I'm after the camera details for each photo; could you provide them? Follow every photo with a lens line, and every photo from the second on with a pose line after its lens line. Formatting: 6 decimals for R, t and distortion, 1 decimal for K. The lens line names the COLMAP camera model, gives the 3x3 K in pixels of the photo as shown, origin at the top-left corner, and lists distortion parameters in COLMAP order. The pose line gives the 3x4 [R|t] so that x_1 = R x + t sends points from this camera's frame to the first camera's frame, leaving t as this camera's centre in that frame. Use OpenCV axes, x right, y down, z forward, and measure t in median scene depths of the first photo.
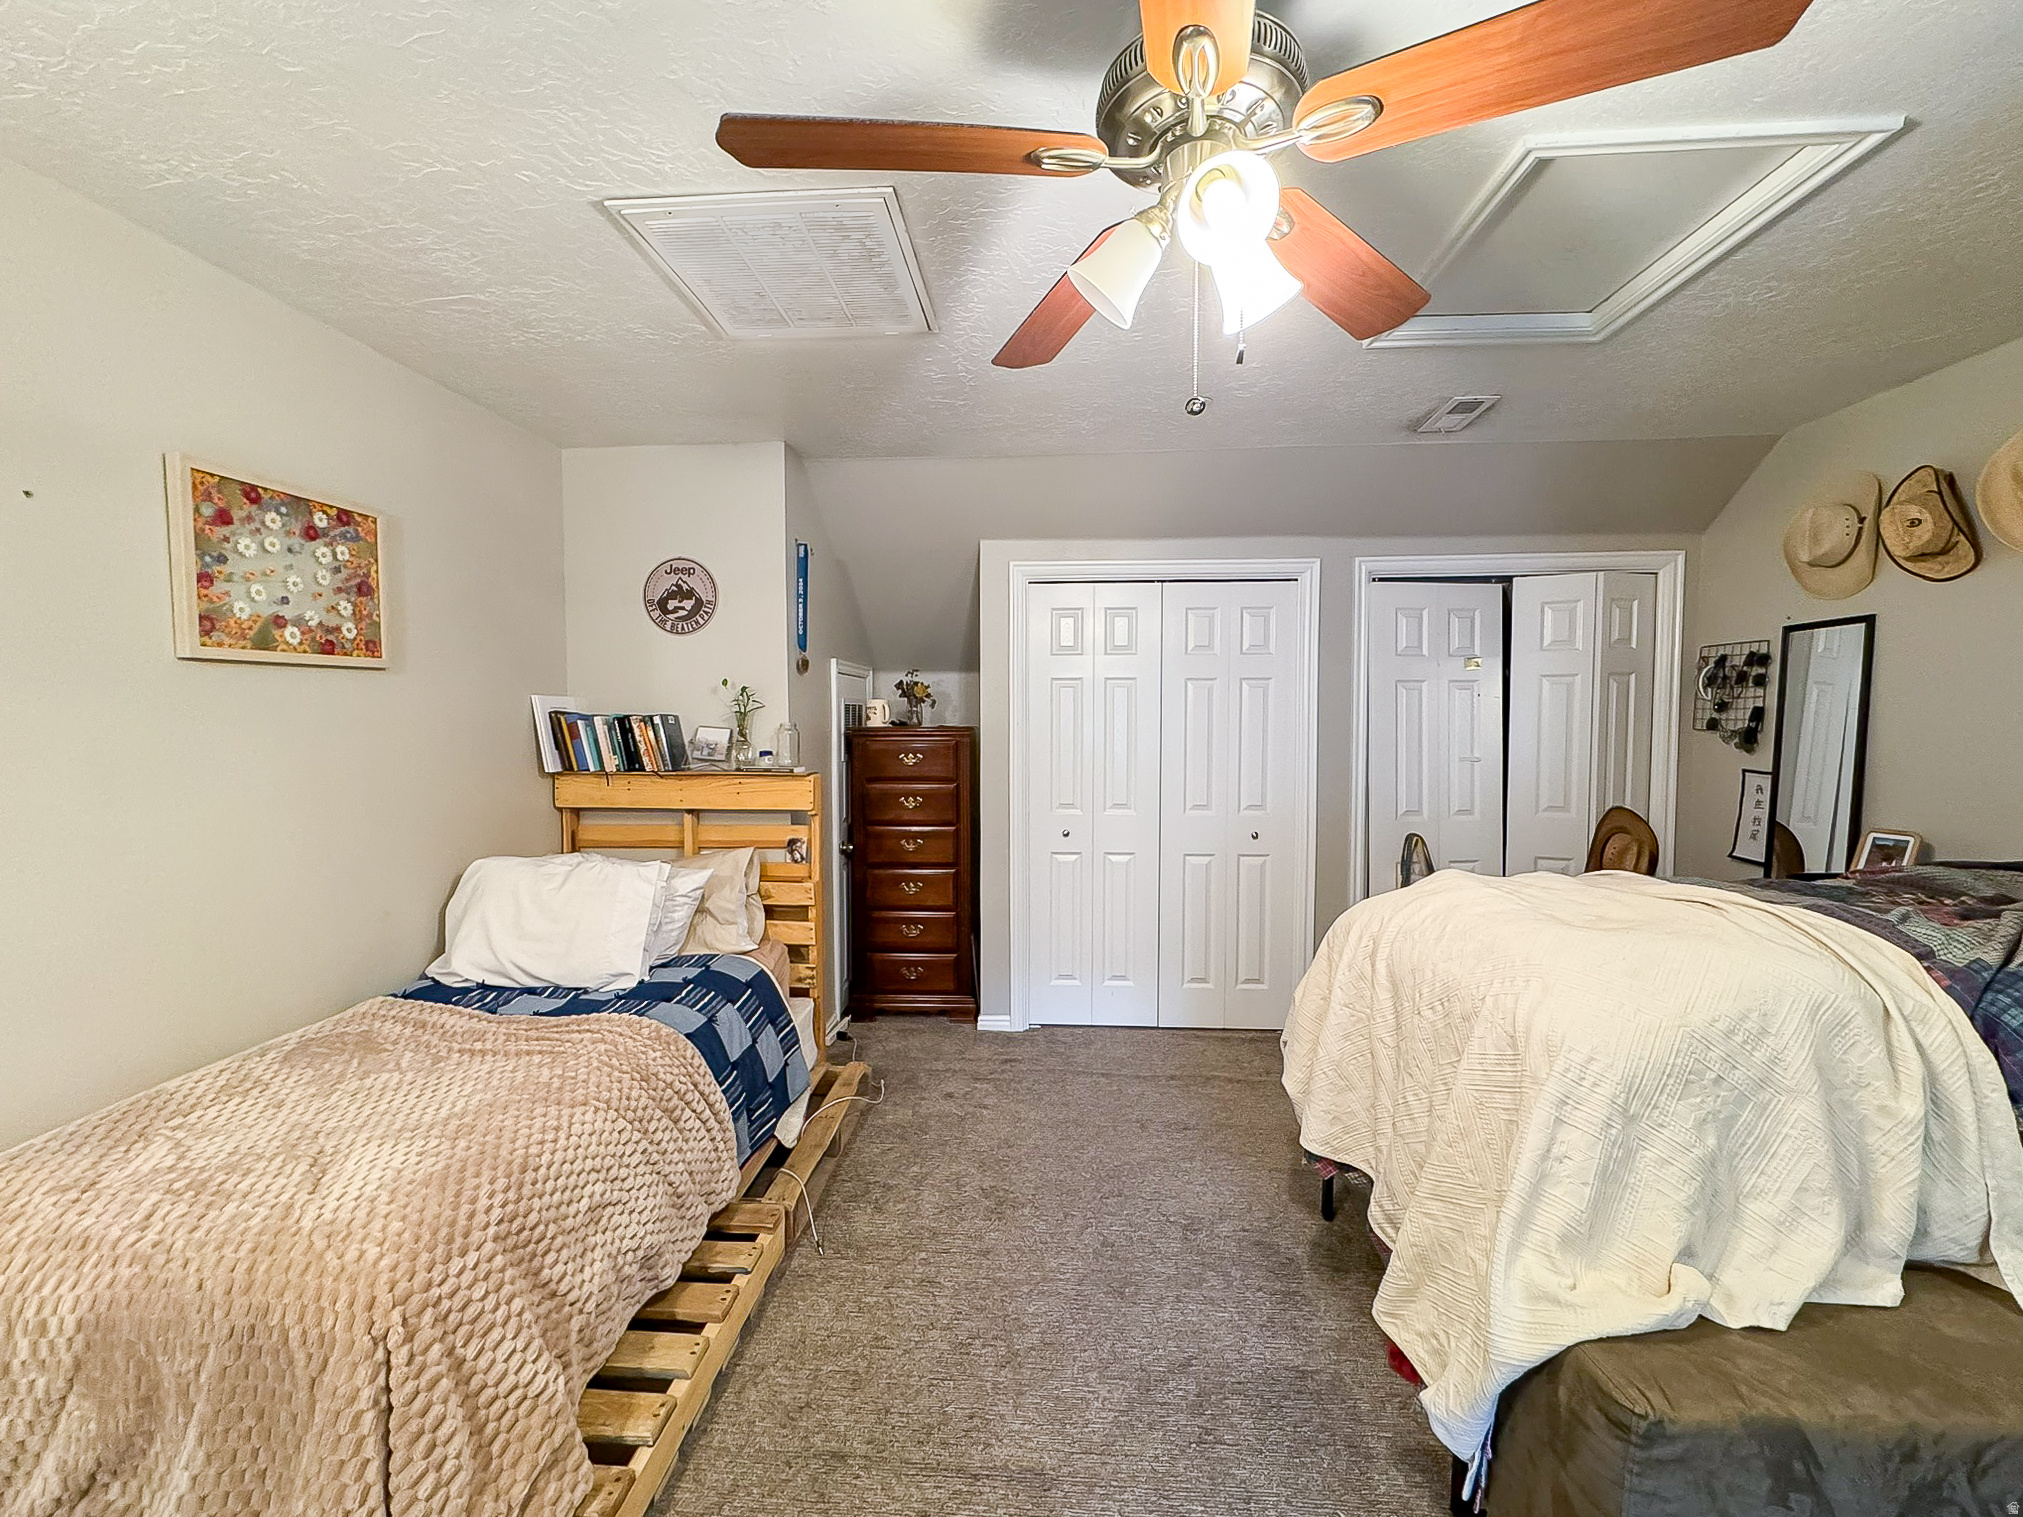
lens RADIAL K [[831.0, 0, 1018.2], [0, 831.0, 759.1], [0, 0, 1]] dist [0.000947, -0.000106]
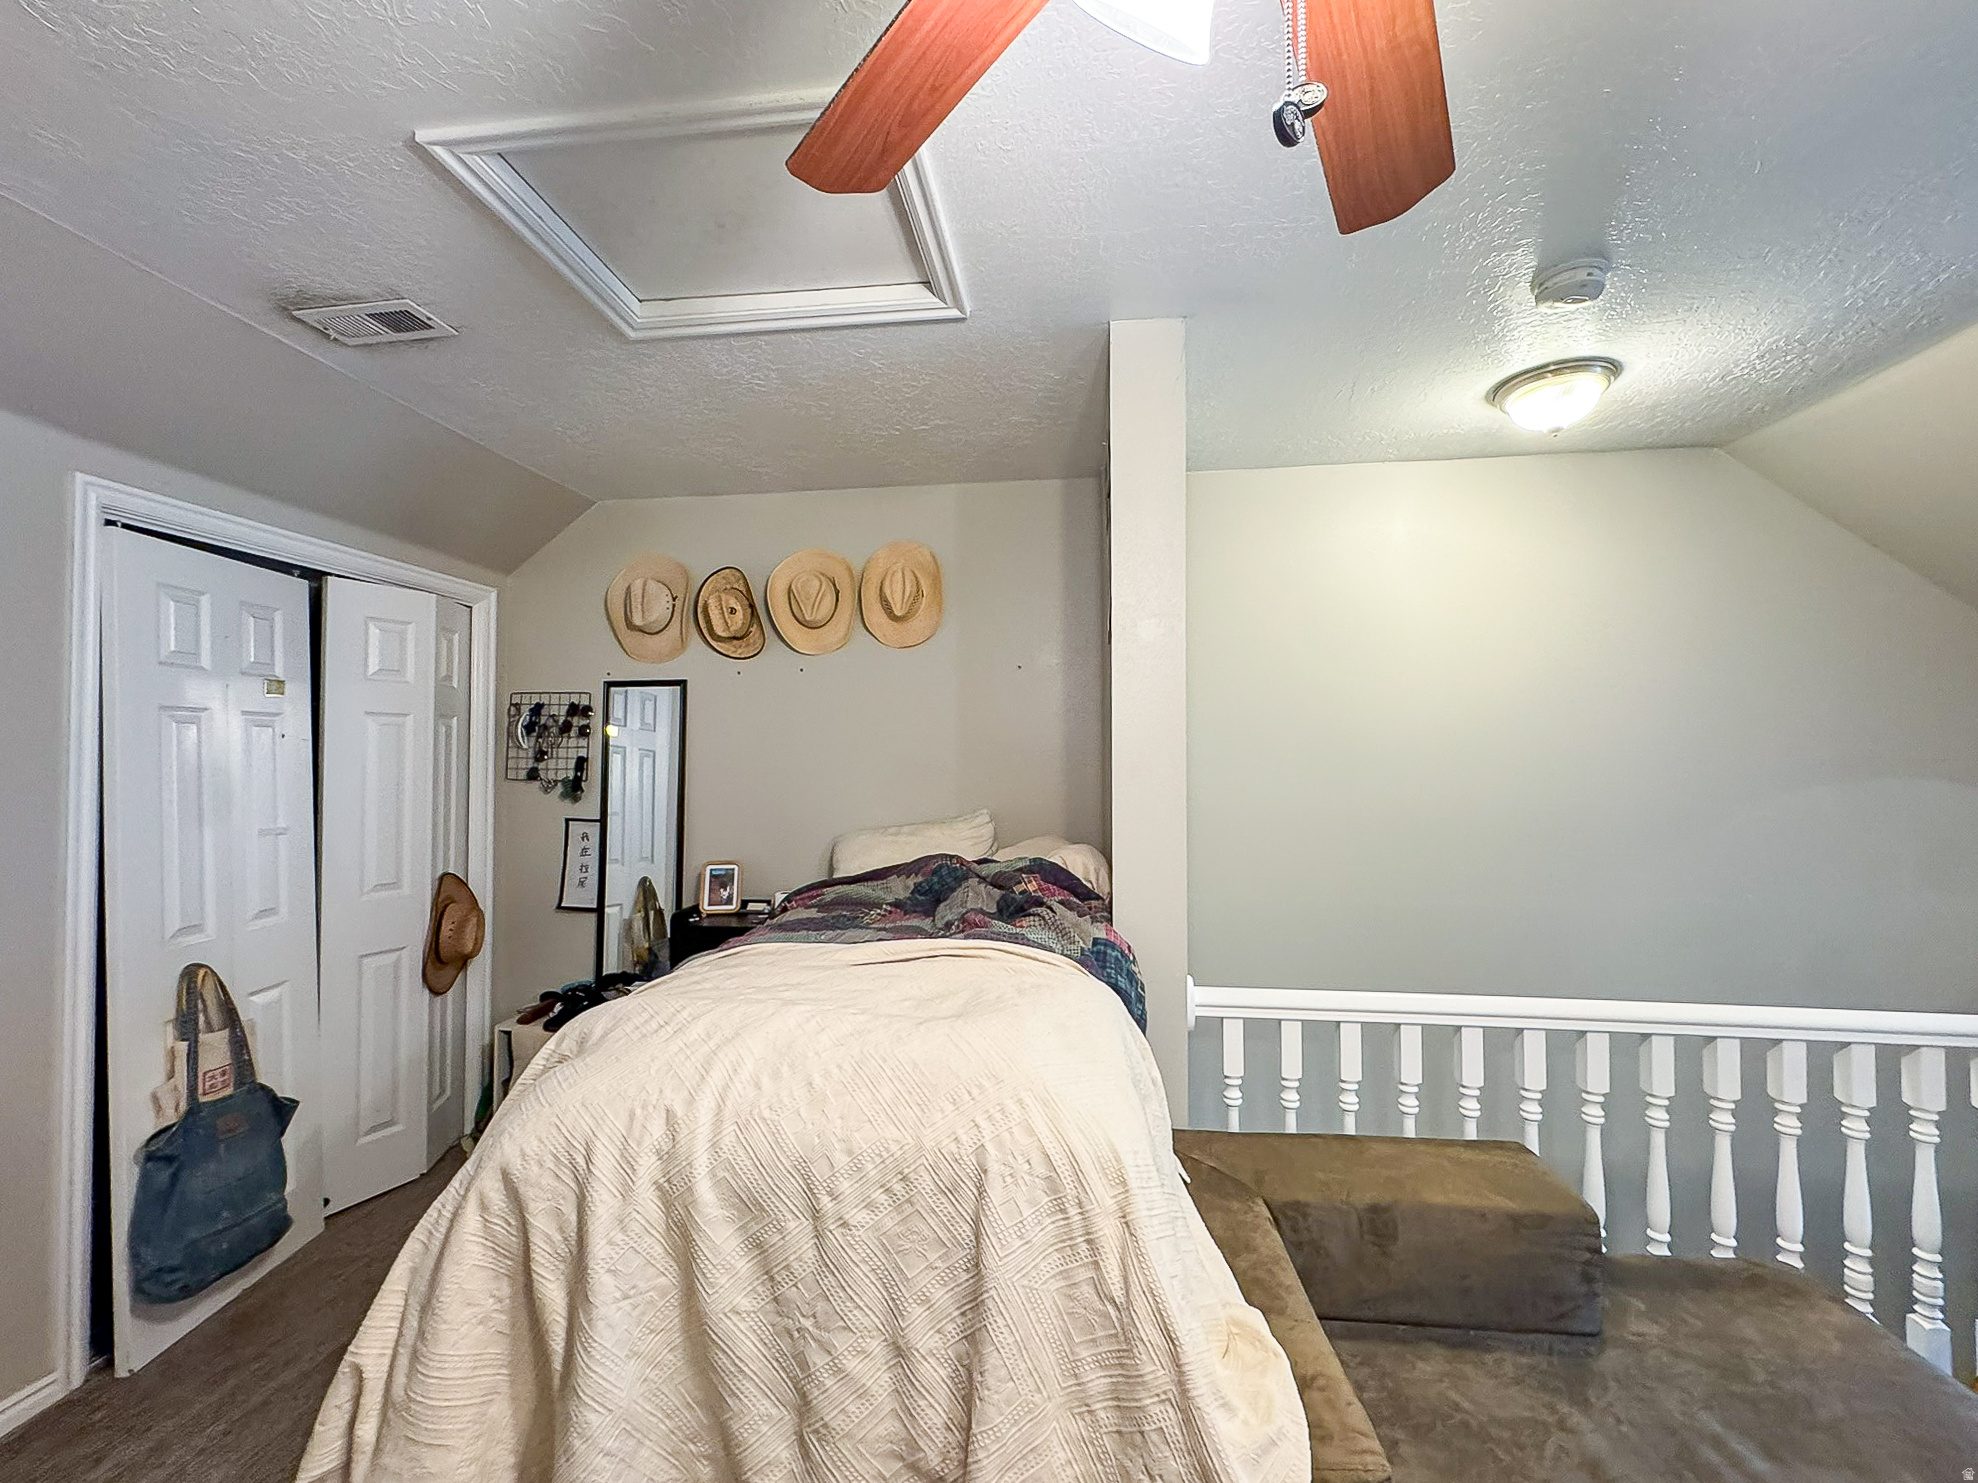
lens RADIAL K [[824.5, 0, 989.0], [0, 824.5, 741.5], [0, 0, 1]] dist [-0.000126, 0.000276]
pose [[0.056506, 0.023782, 0.998119, -0.096711], [0.048406, 0.998475, -0.026531, -0.029780], [-0.997228, 0.049814, 0.055268, 0.436961]]
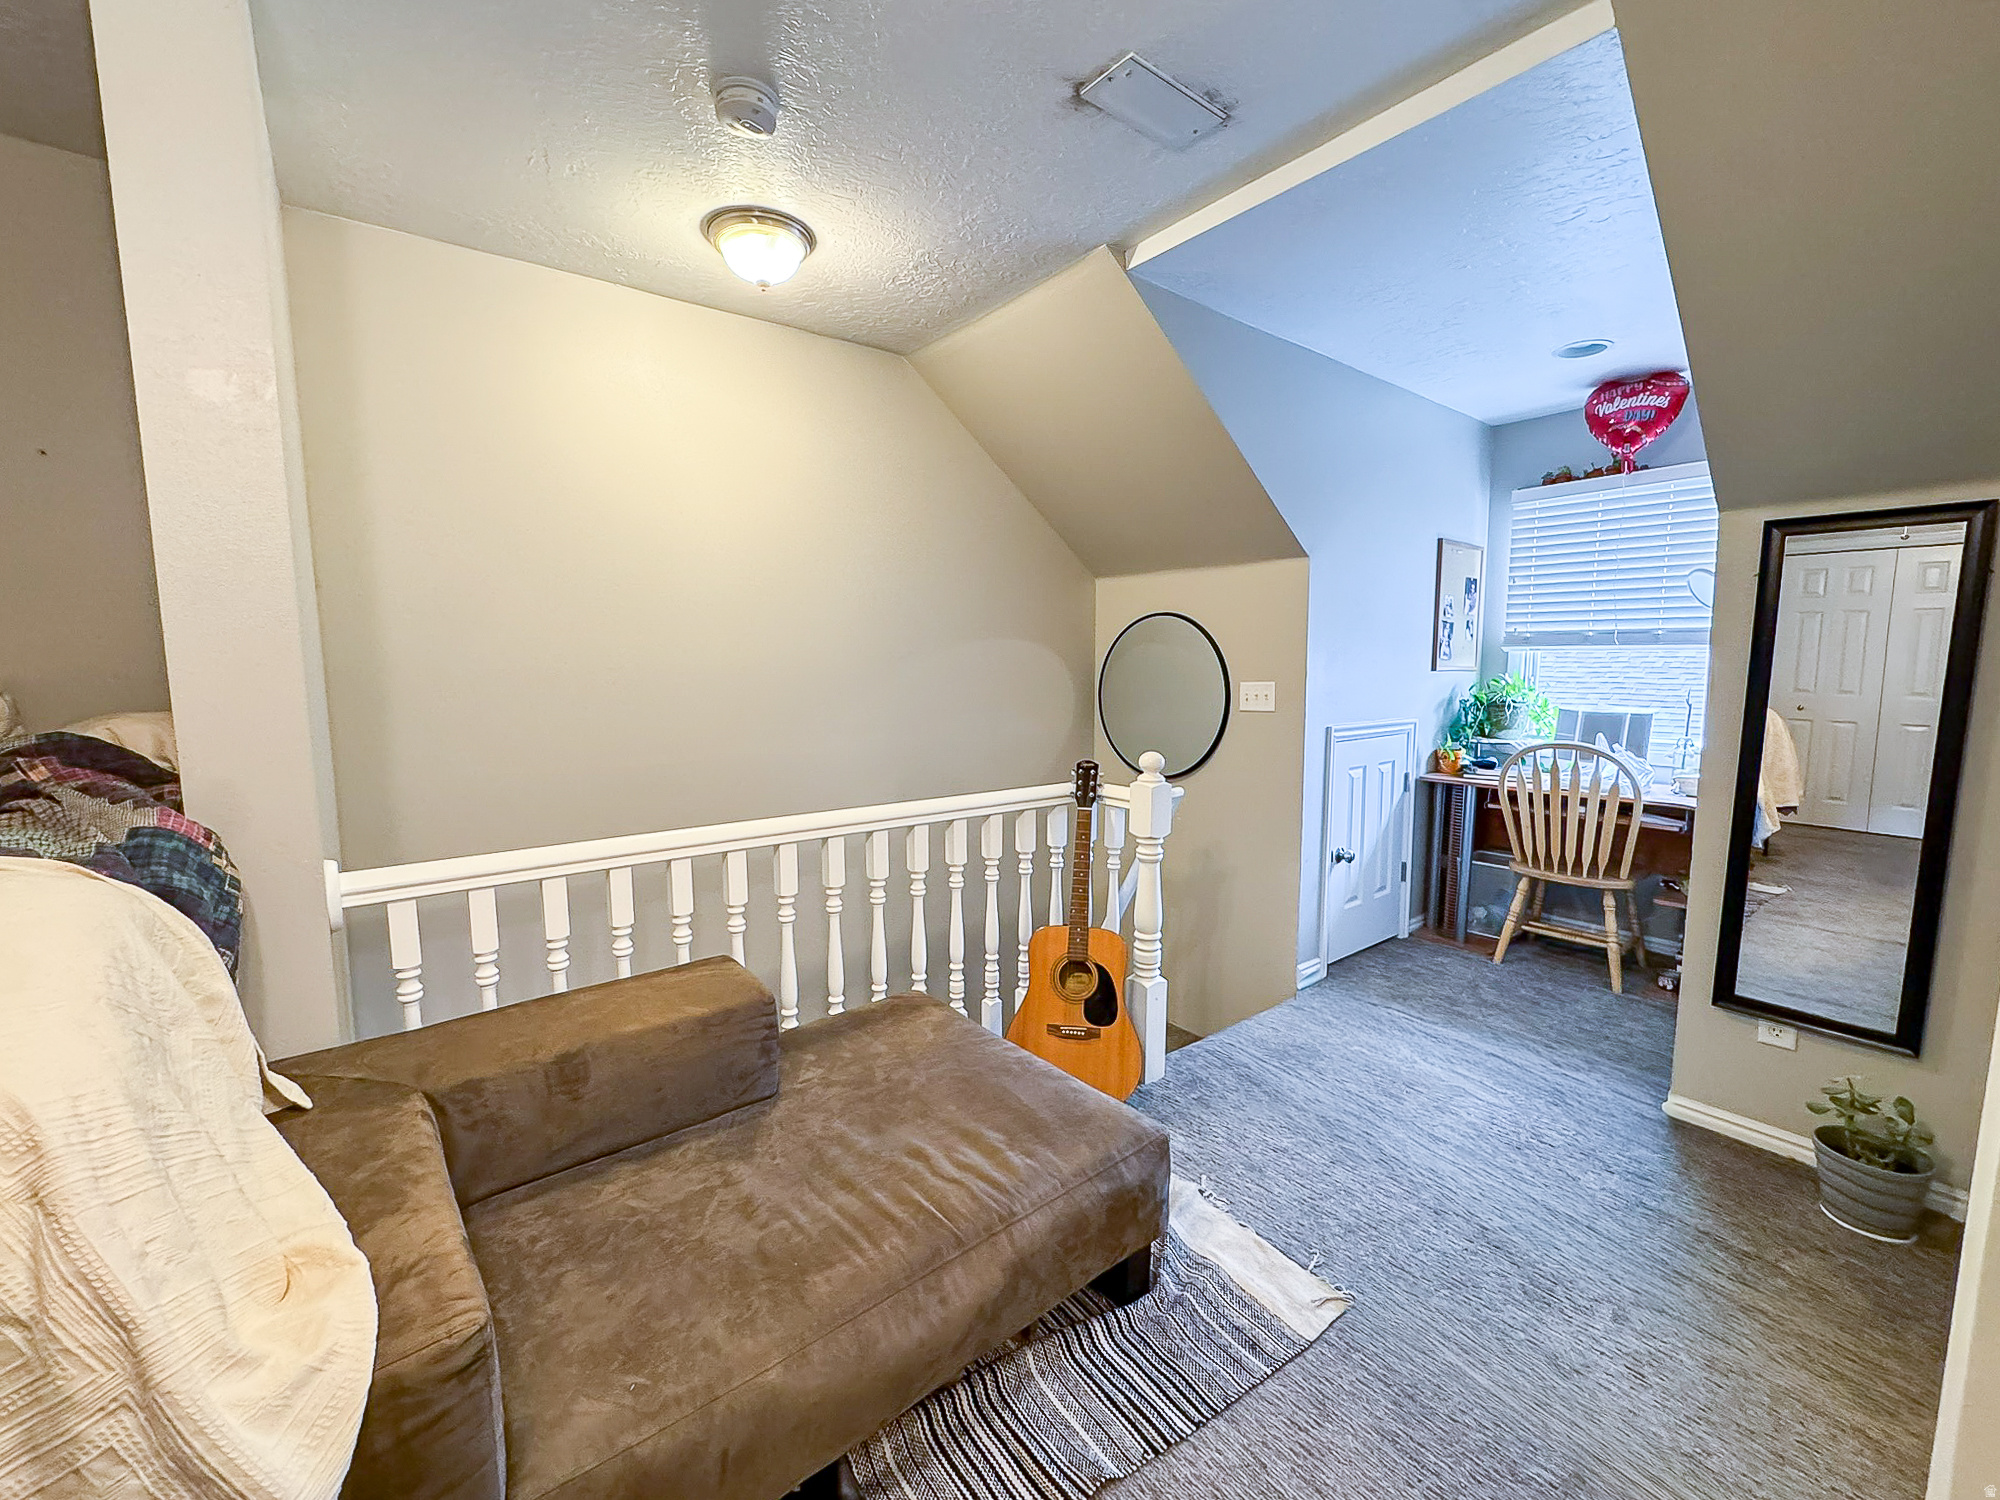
lens RADIAL K [[821.5, 0, 1006.6], [0, 821.5, 750.6], [0, 0, 1]] dist [0.000947, -0.000106]
pose [[-0.664993, -0.084237, 0.742084, -0.083197], [0.037338, 0.988627, 0.145682, 0.016459], [-0.745916, 0.124586, -0.654284, 0.343748]]
